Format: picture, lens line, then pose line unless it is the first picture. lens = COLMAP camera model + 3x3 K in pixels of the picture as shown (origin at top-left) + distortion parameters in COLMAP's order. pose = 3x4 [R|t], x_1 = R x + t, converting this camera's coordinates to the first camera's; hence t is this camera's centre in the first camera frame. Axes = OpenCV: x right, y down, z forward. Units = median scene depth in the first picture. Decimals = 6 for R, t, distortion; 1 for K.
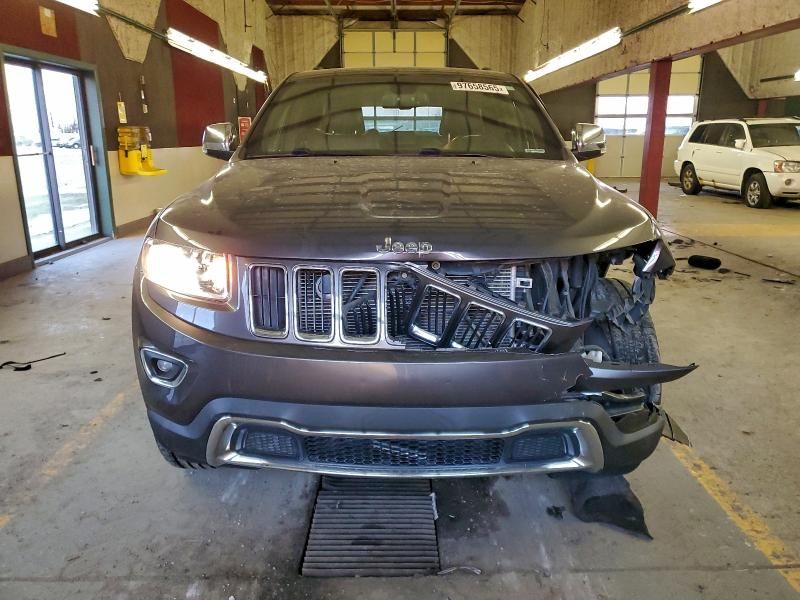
lens RADIAL K [[630.4, 0, 400.0], [0, 630.4, 300.0], [0, 0, 1]] dist [0.031700, -0.004427]
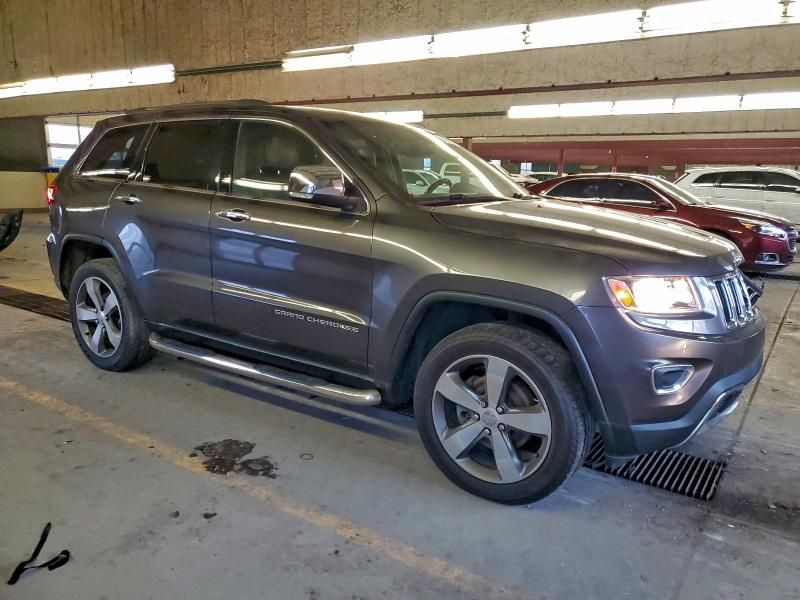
lens RADIAL K [[630.4, 0, 400.0], [0, 630.4, 300.0], [0, 0, 1]] dist [0.031700, -0.004427]
pose [[0.571020, -0.156420, 0.805896, -1.047246], [0.188909, 0.980372, 0.056433, -0.134203], [-0.798905, 0.120016, 0.589361, 0.433669]]
